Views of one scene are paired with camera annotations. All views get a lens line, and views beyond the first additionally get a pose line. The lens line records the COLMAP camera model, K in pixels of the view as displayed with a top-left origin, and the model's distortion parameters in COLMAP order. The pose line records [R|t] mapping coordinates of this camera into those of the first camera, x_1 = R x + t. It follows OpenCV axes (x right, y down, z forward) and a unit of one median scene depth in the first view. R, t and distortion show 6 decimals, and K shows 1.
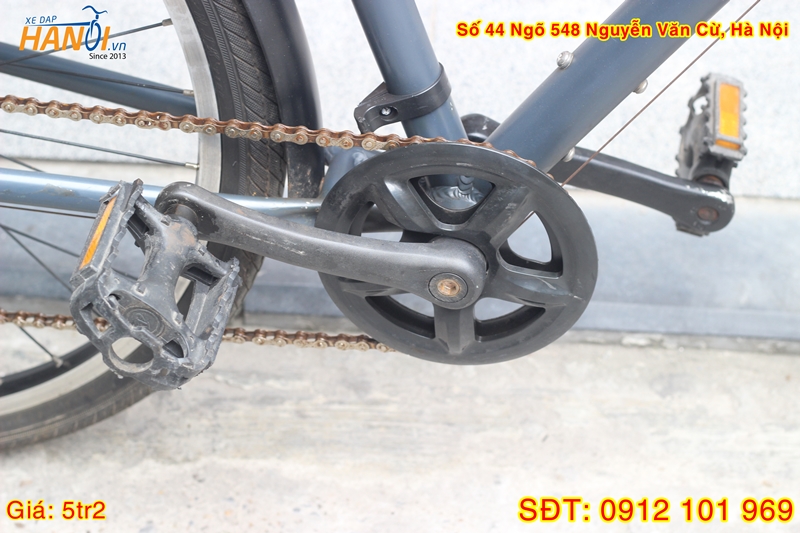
lens RADIAL K [[2022.7, 0, 402.0], [0, 2022.7, 267.9], [0, 0, 1]] dist [-0.086031, 0.000000]
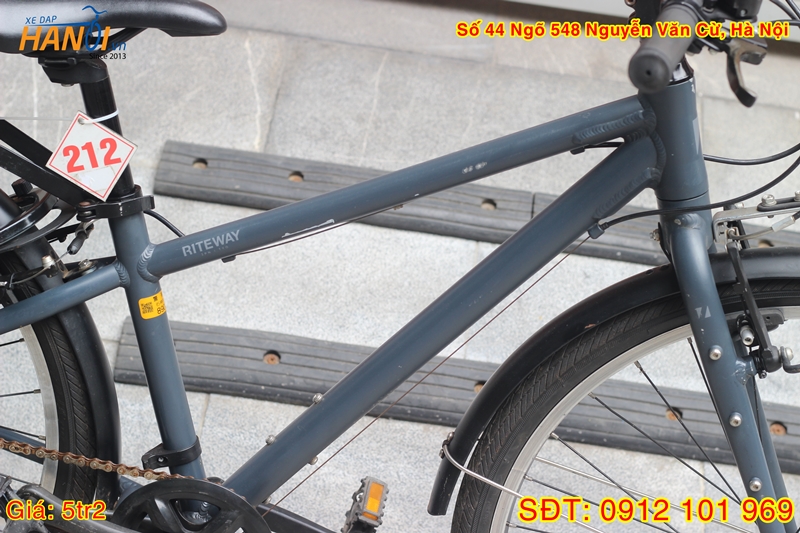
lens RADIAL K [[2022.7, 0, 399.9], [0, 2022.7, 266.0], [0, 0, 1]] dist [-0.086031, 0.000000]
pose [[0.987940, 0.124591, 0.091931, 0.013976], [-0.095246, 0.957121, -0.273584, 0.206888], [-0.122075, 0.261528, 0.957445, -0.660127]]
